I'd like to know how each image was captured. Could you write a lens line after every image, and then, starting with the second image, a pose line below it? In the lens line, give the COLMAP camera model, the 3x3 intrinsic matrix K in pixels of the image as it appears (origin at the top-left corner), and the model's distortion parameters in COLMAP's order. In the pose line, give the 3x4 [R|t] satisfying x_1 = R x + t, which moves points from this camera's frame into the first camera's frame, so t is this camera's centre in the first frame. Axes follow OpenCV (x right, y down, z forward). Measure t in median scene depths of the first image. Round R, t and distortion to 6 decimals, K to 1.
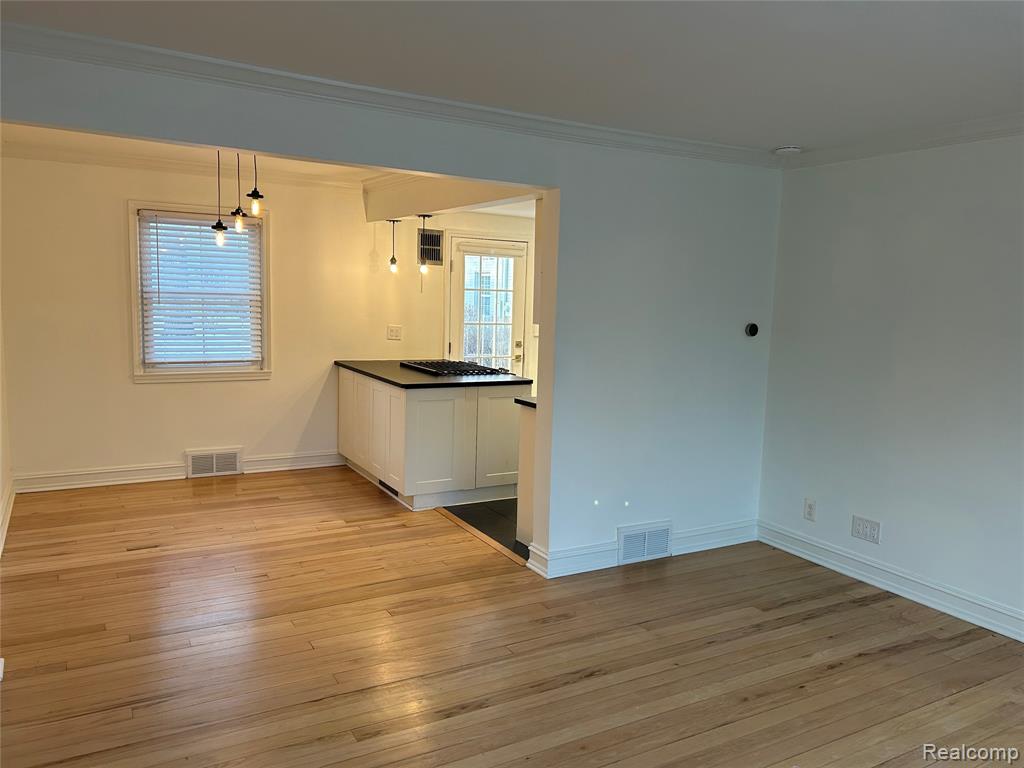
lens RADIAL K [[770.1, 0, 512.0], [0, 770.1, 384.0], [0, 0, 1]] dist [0.041367, -0.004017]
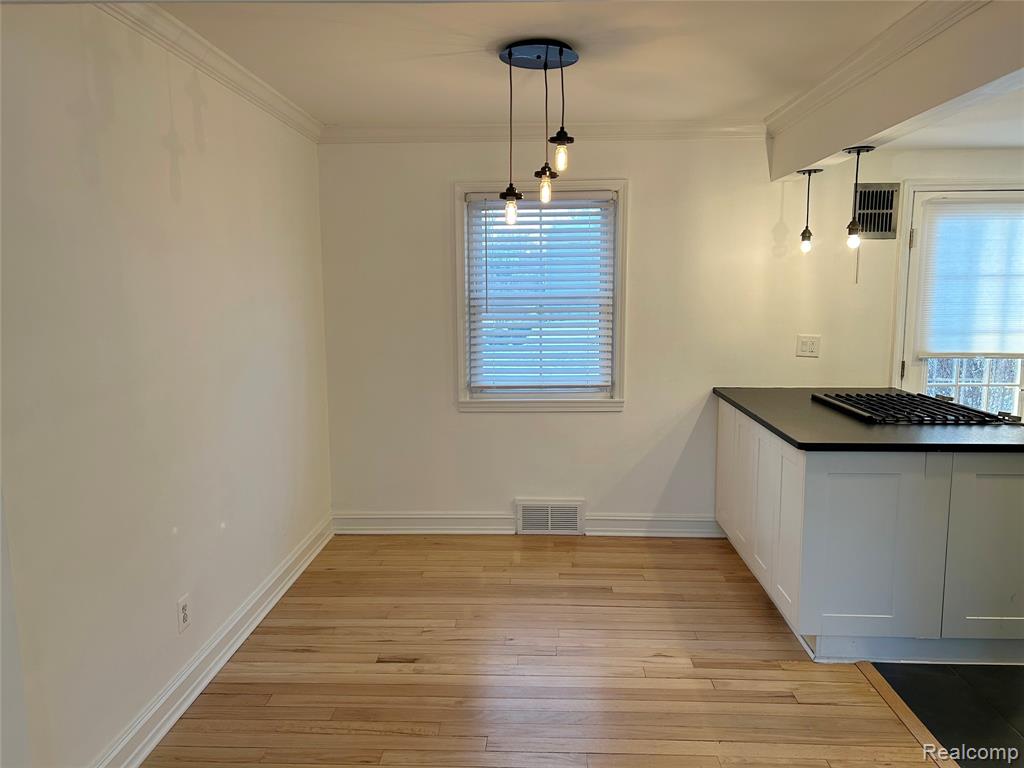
lens RADIAL K [[771.5, 0, 505.6], [0, 771.5, 395.4], [0, 0, 1]] dist [0.076766, -0.097101]
pose [[0.846333, 0.035021, -0.531501, -0.017904], [-0.029456, 0.999386, 0.018948, -0.033472], [0.531839, -0.000380, 0.846846, 0.334840]]
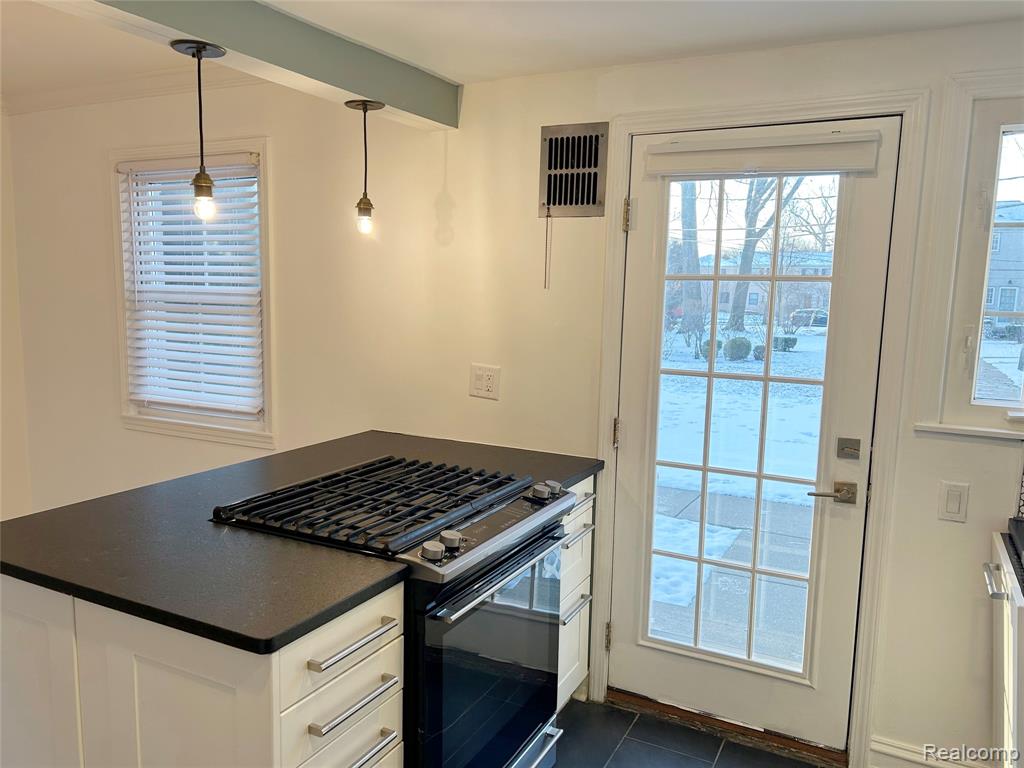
lens RADIAL K [[771.5, 0, 505.6], [0, 771.5, 395.4], [0, 0, 1]] dist [0.076766, -0.097101]
pose [[0.545821, 0.091995, -0.832837, 0.242589], [-0.107169, 0.993456, 0.039501, -0.087889], [0.831020, 0.067694, 0.552108, 0.872446]]
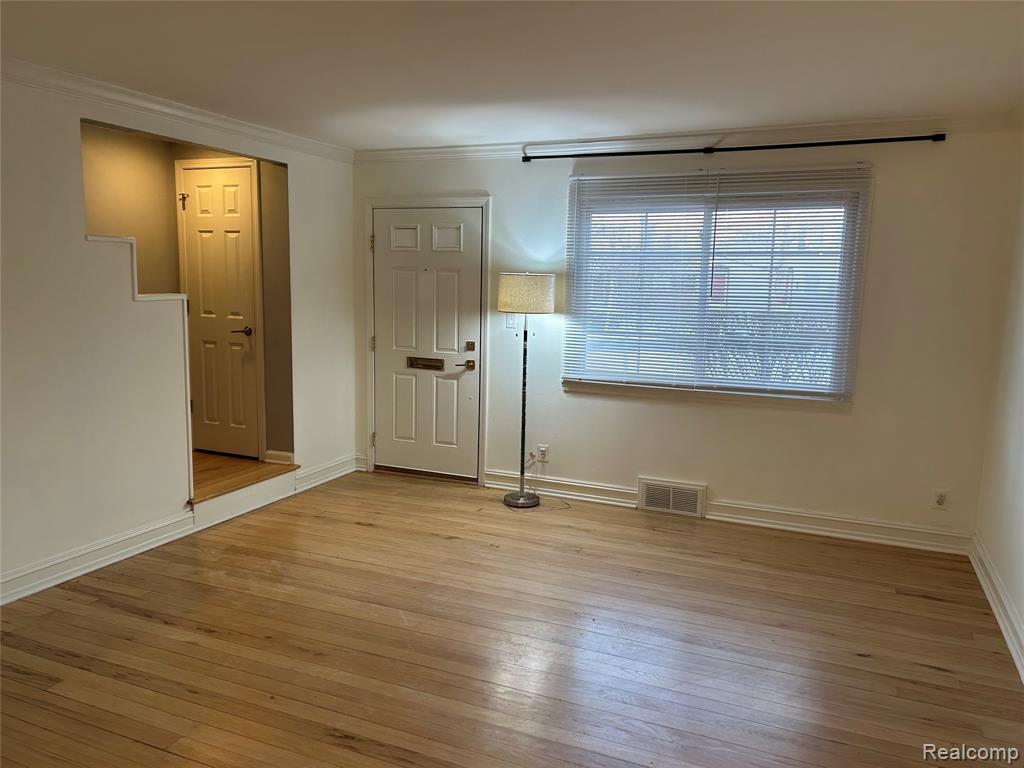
lens RADIAL K [[771.5, 0, 505.6], [0, 771.5, 395.4], [0, 0, 1]] dist [0.076766, -0.097101]
pose [[-0.589146, -0.173184, 0.789249, -0.858030], [0.050000, 0.967076, 0.249527, -0.259224], [-0.806478, 0.186471, -0.561090, 1.799726]]
